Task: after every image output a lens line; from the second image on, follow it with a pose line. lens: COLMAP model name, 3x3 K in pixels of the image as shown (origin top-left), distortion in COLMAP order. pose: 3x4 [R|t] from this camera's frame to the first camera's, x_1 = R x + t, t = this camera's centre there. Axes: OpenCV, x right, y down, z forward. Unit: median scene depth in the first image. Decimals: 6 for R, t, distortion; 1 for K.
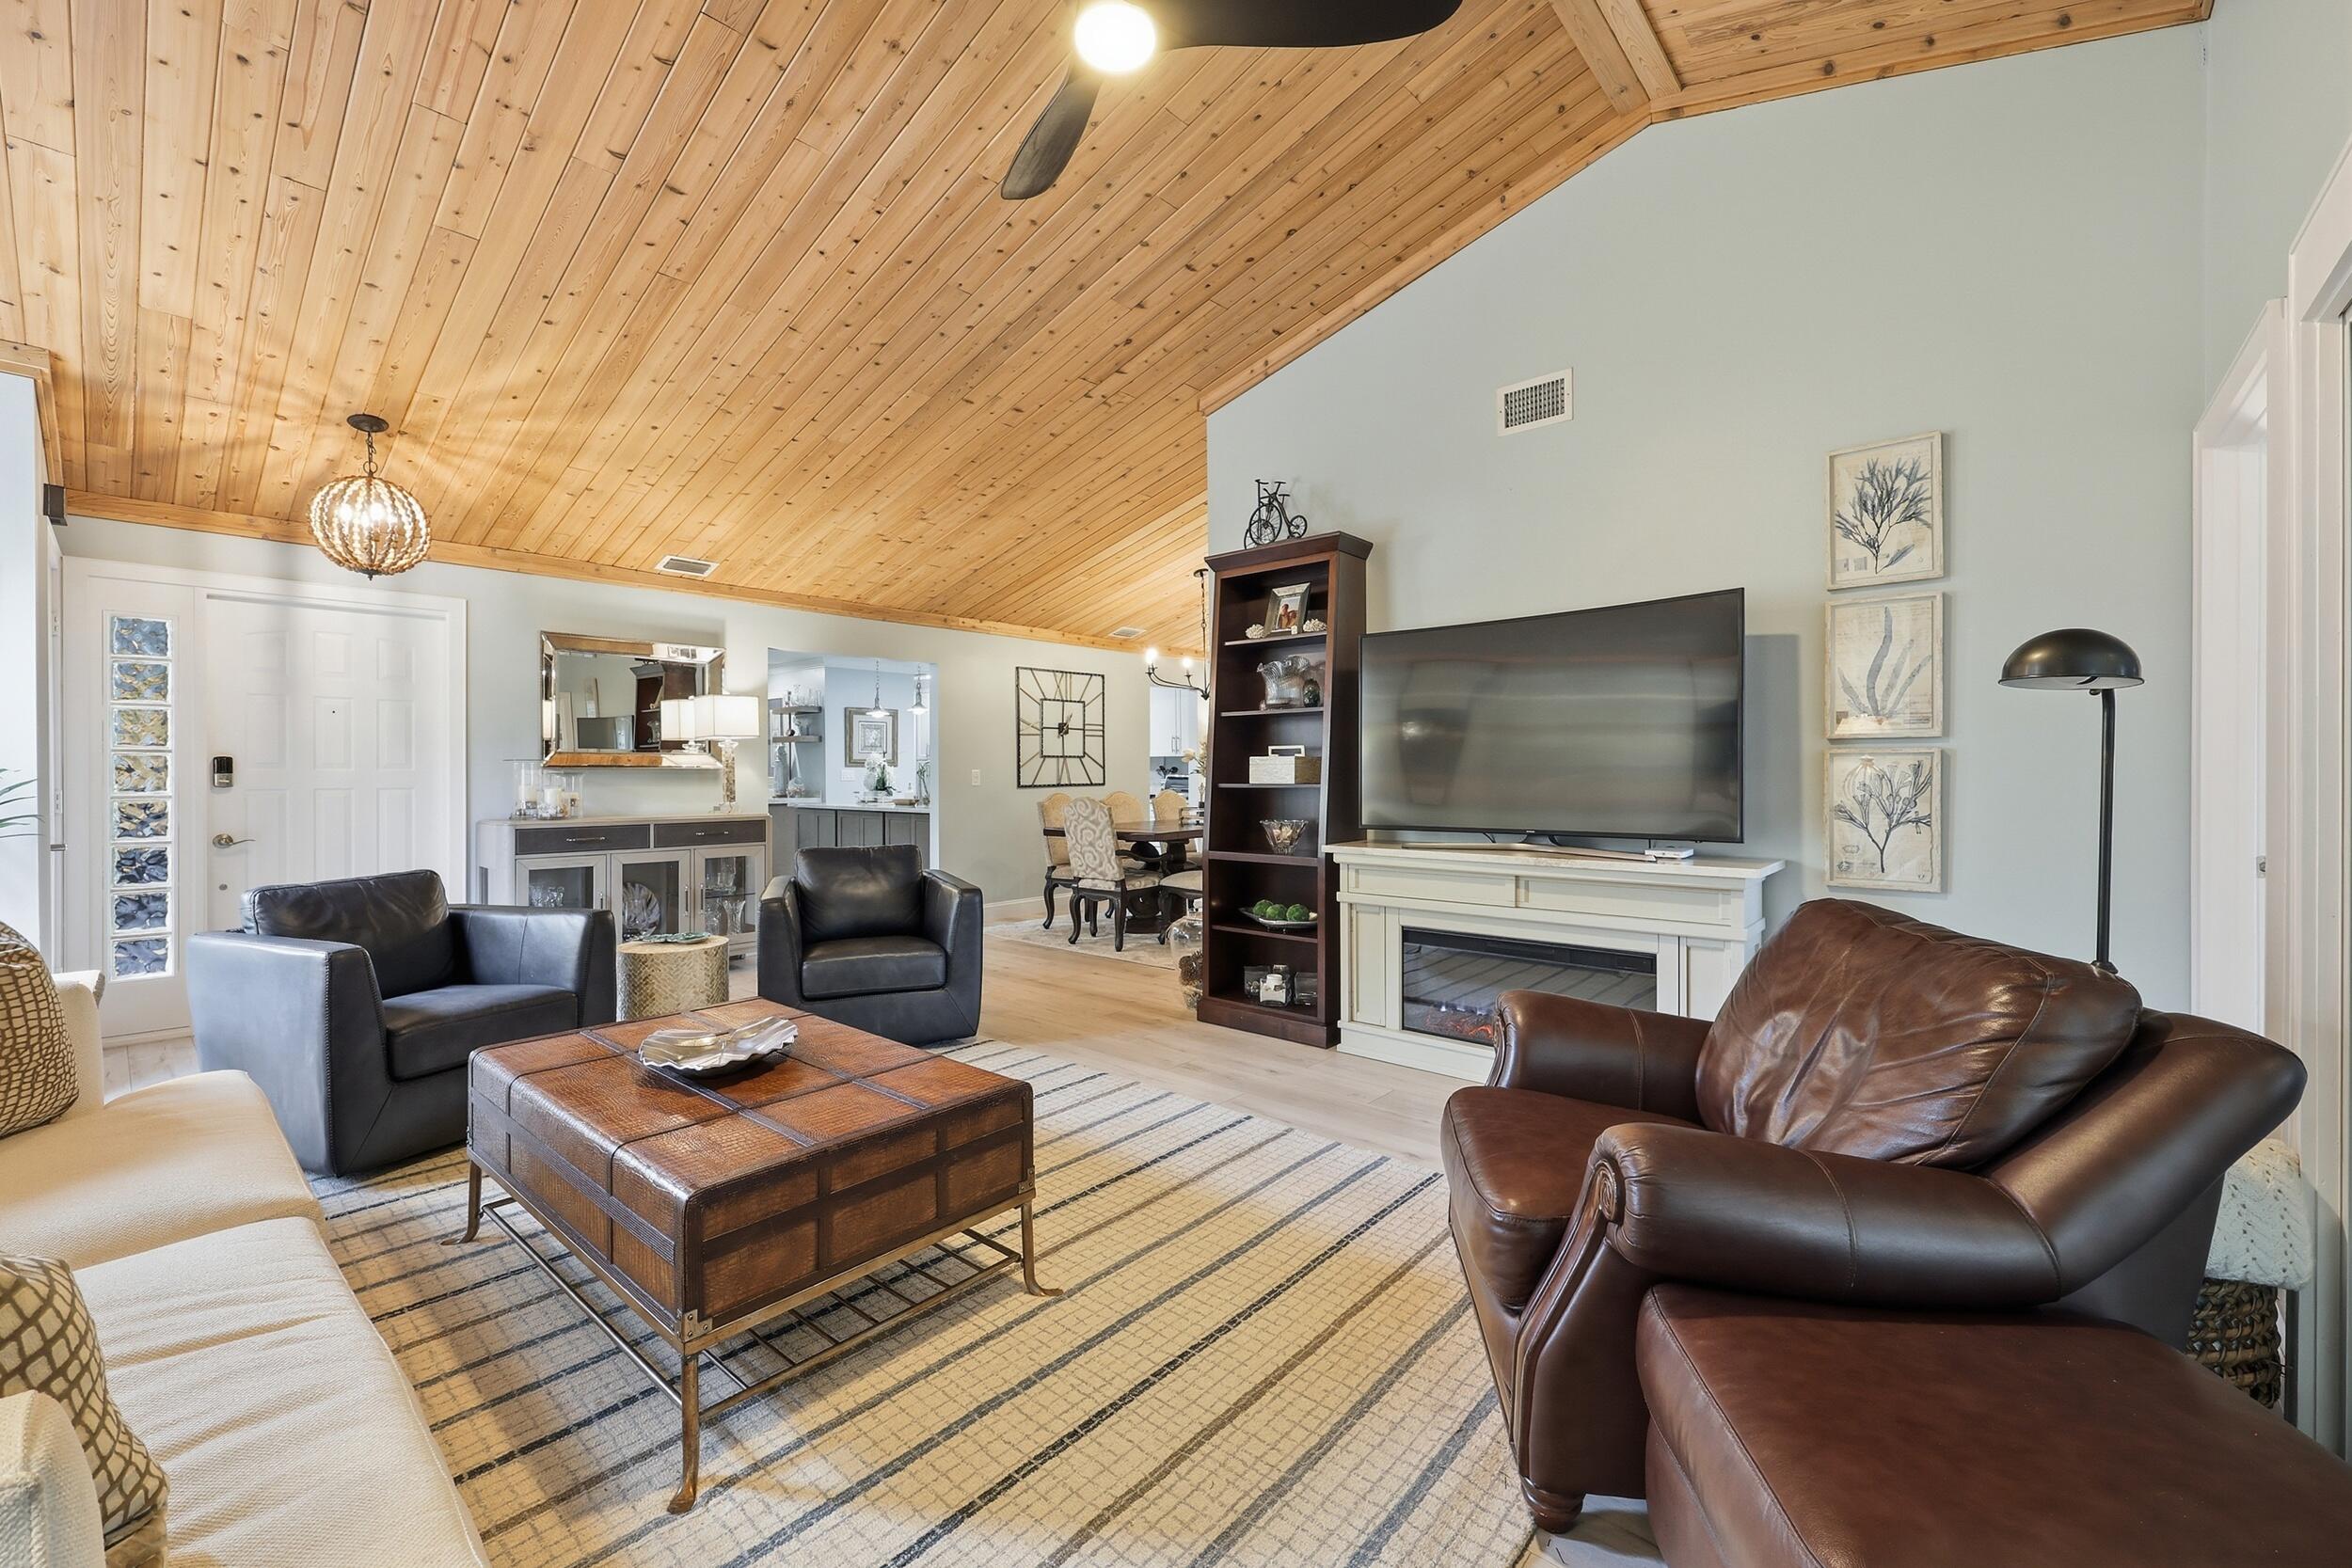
lens RADIAL K [[944.8, 0, 1177.8], [0, 944.8, 775.8], [0, 0, 1]] dist [-0.001194, -0.000012]
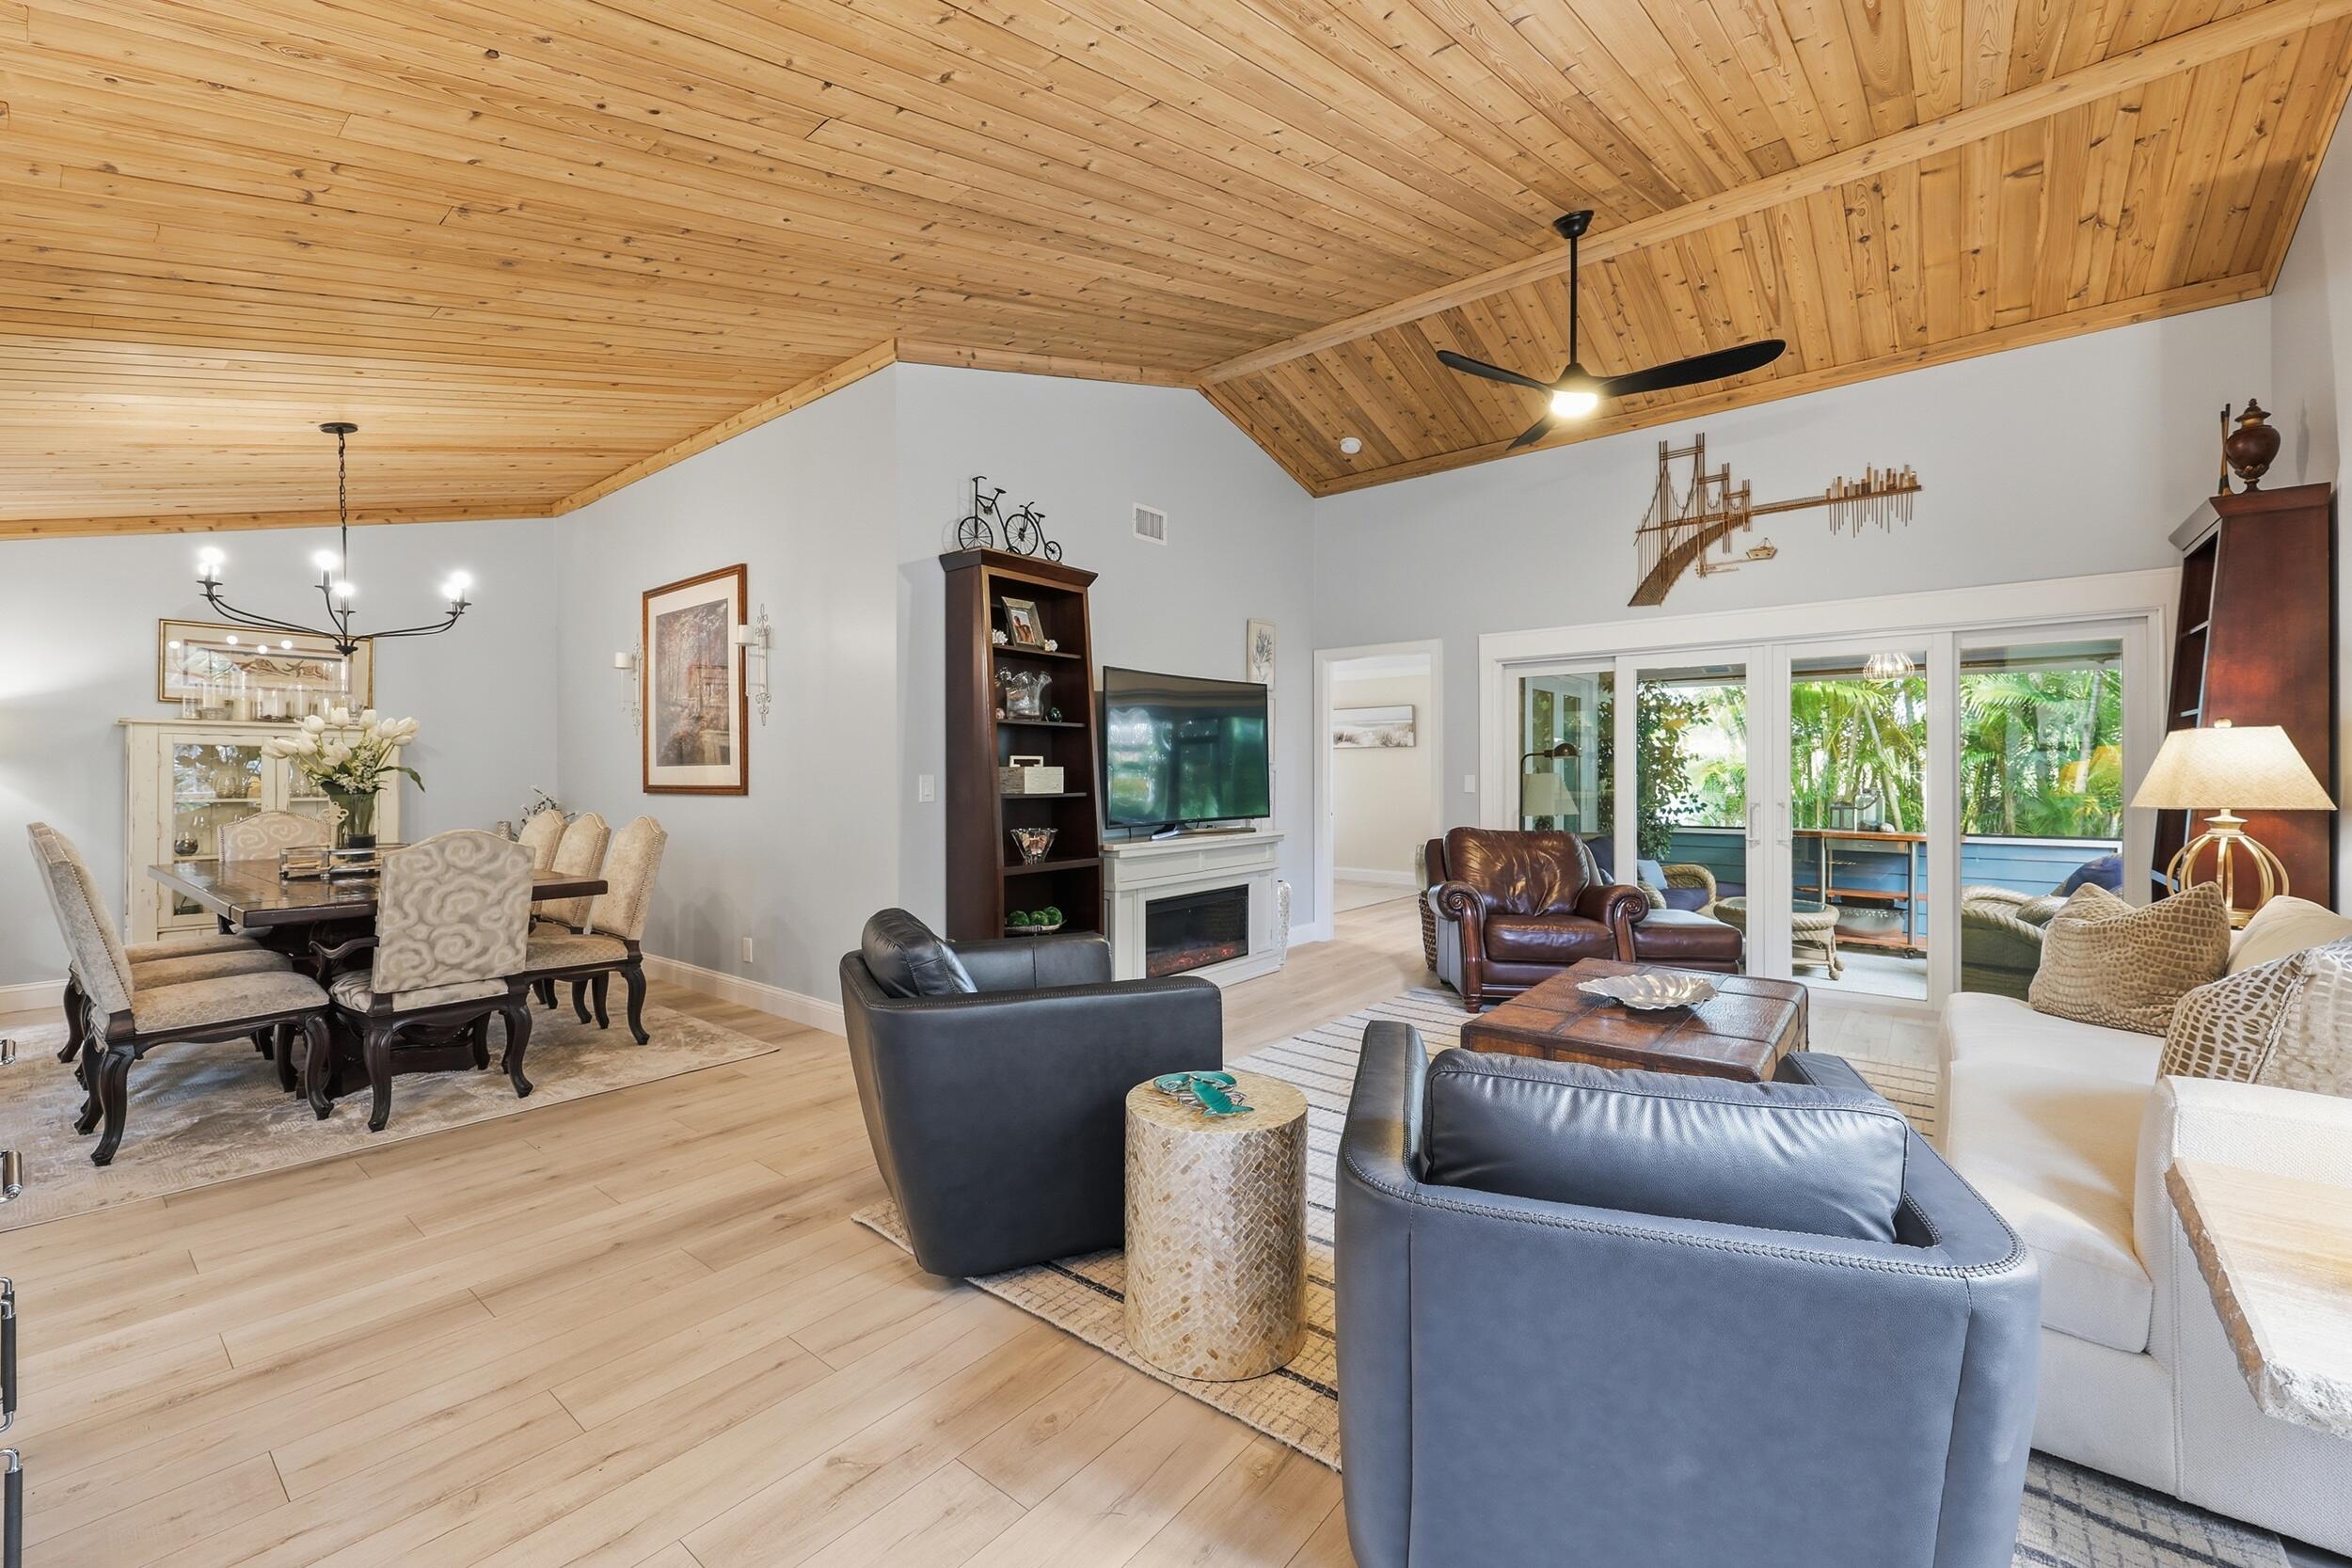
lens RADIAL K [[948.5, 0, 1173.0], [0, 948.5, 769.1], [0, 0, 1]] dist [-0.000474, -0.000098]
pose [[-0.038395, 0.006615, 0.999241, -0.817355], [0.005123, 0.999966, -0.006423, -0.009242], [-0.999250, 0.004872, -0.038427, 0.783092]]
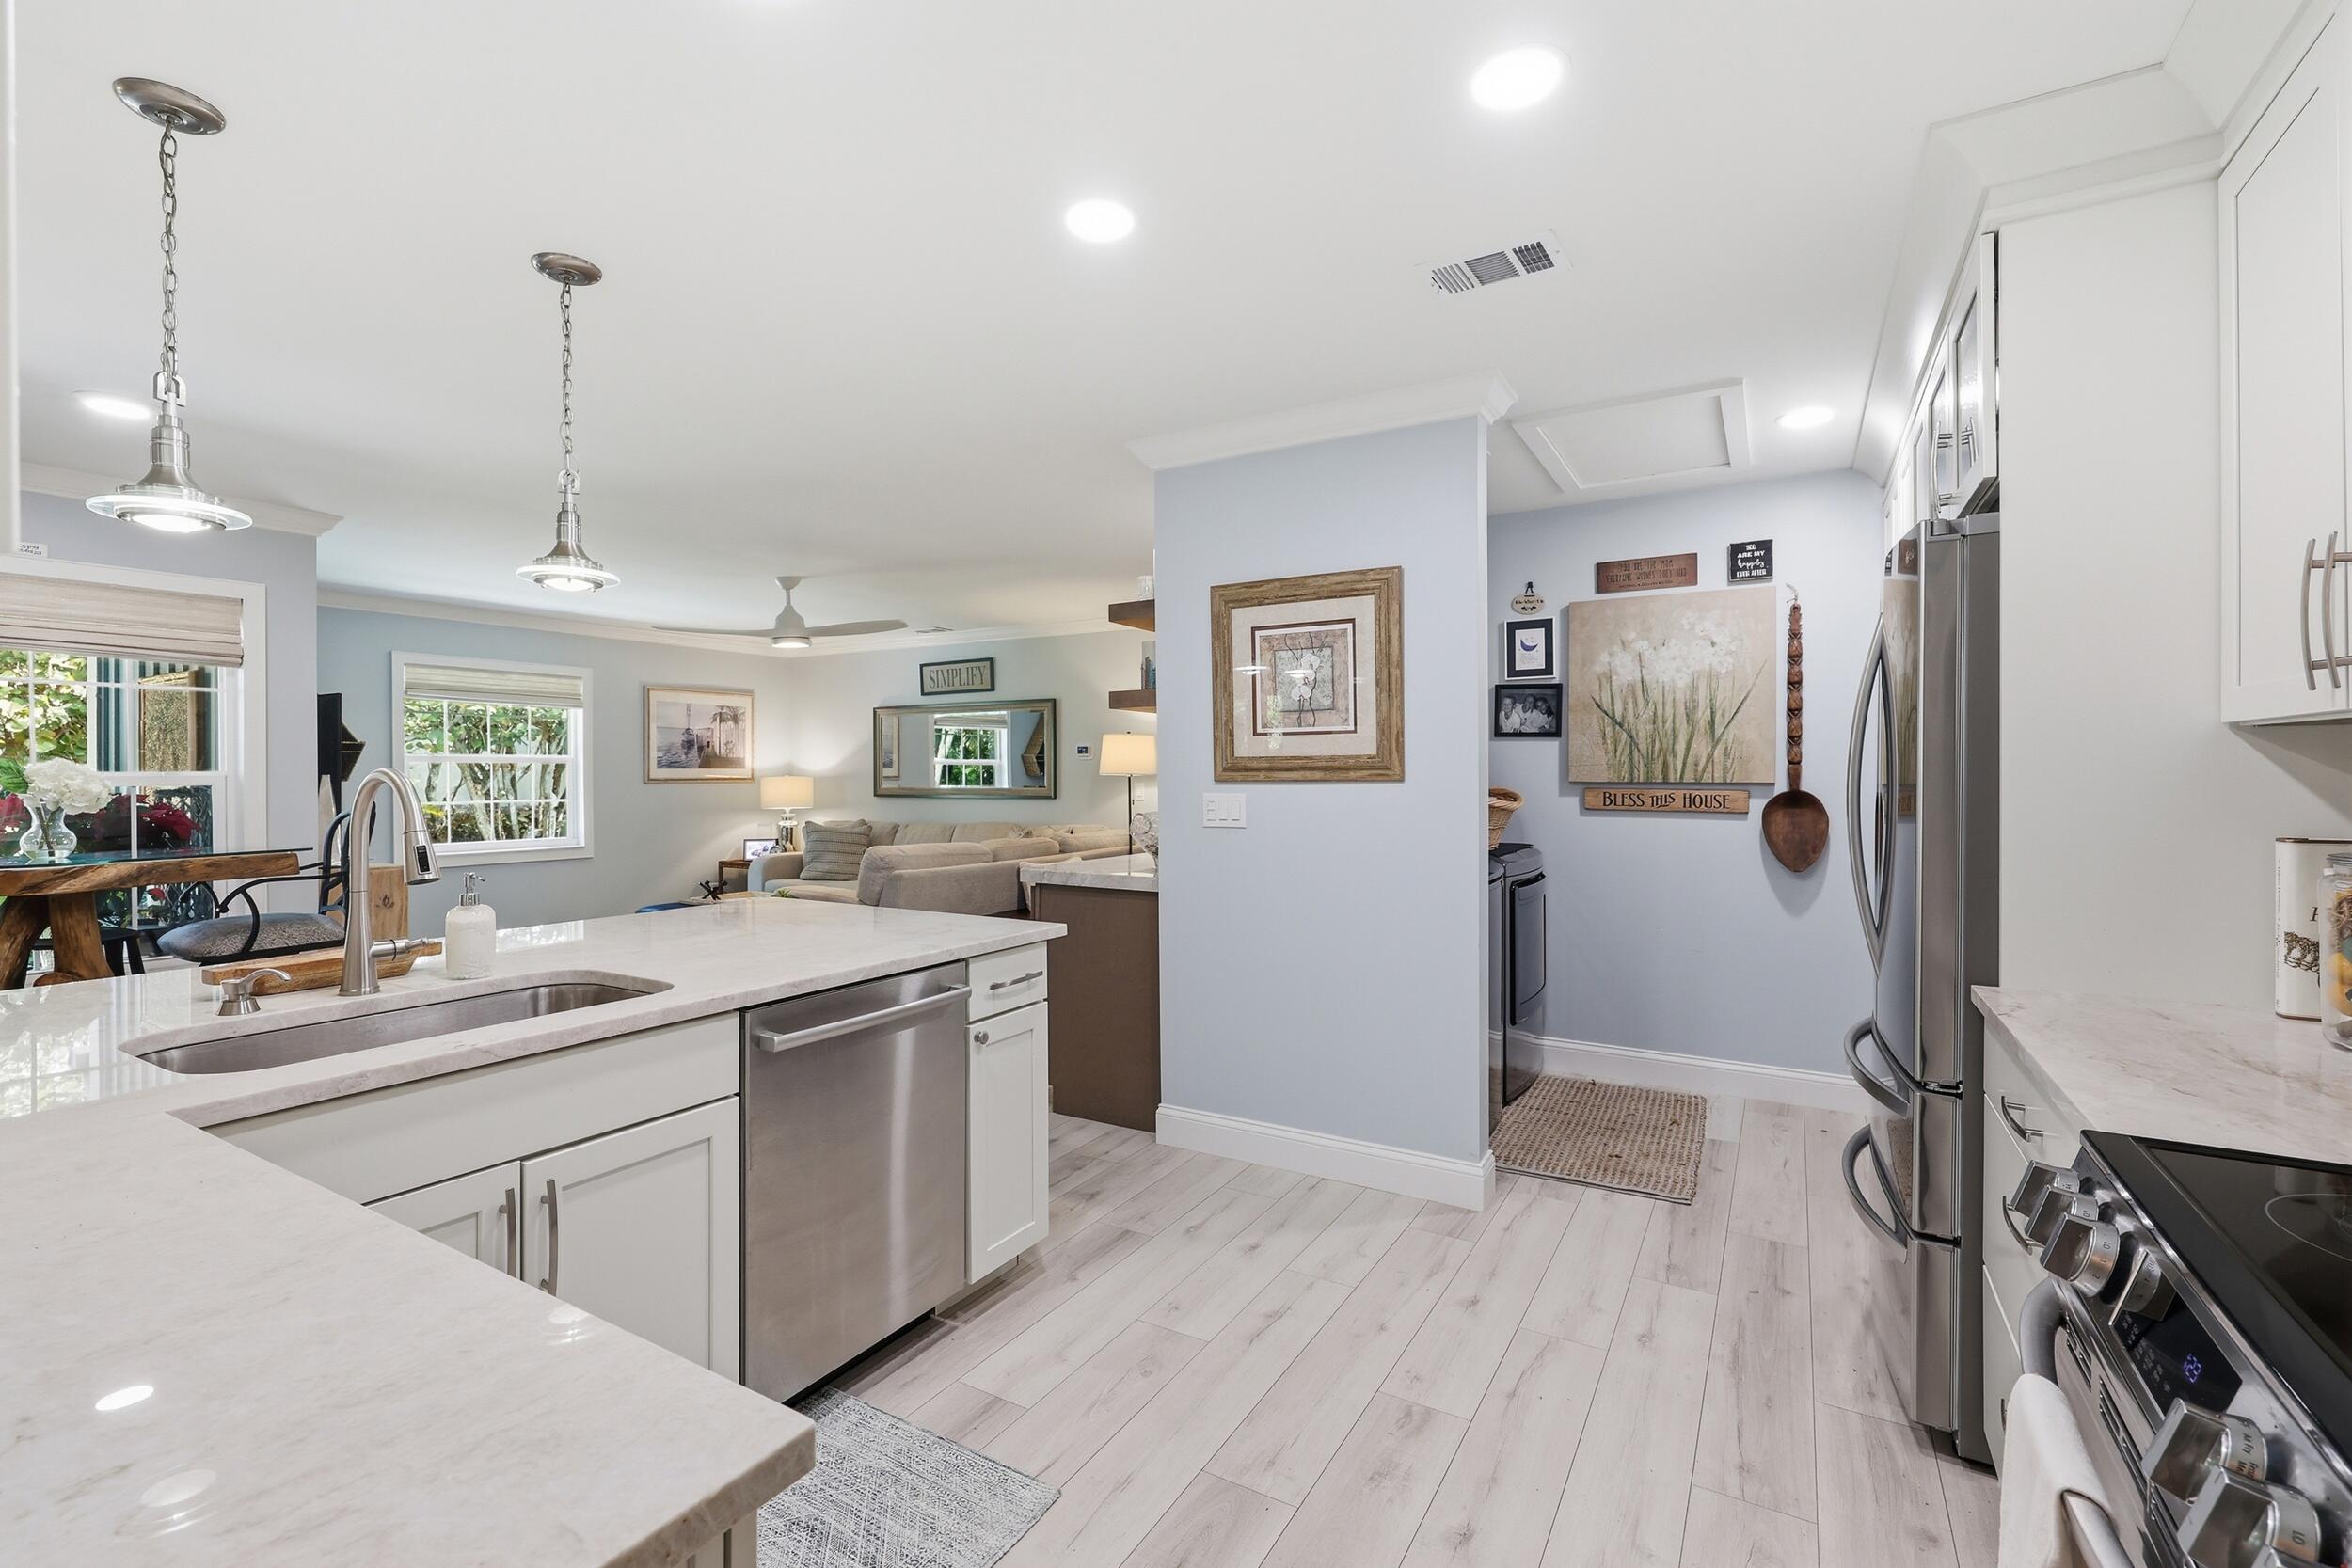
lens RADIAL K [[1043.2, 0, 1164.8], [0, 1043.2, 776.8], [0, 0, 1]] dist [0.001355, -0.000188]
pose [[0.178122, 0.005279, -0.983994, -0.046603], [-0.001121, 0.999986, 0.005162, -0.027482], [0.984008, 0.000184, 0.178126, 1.928369]]
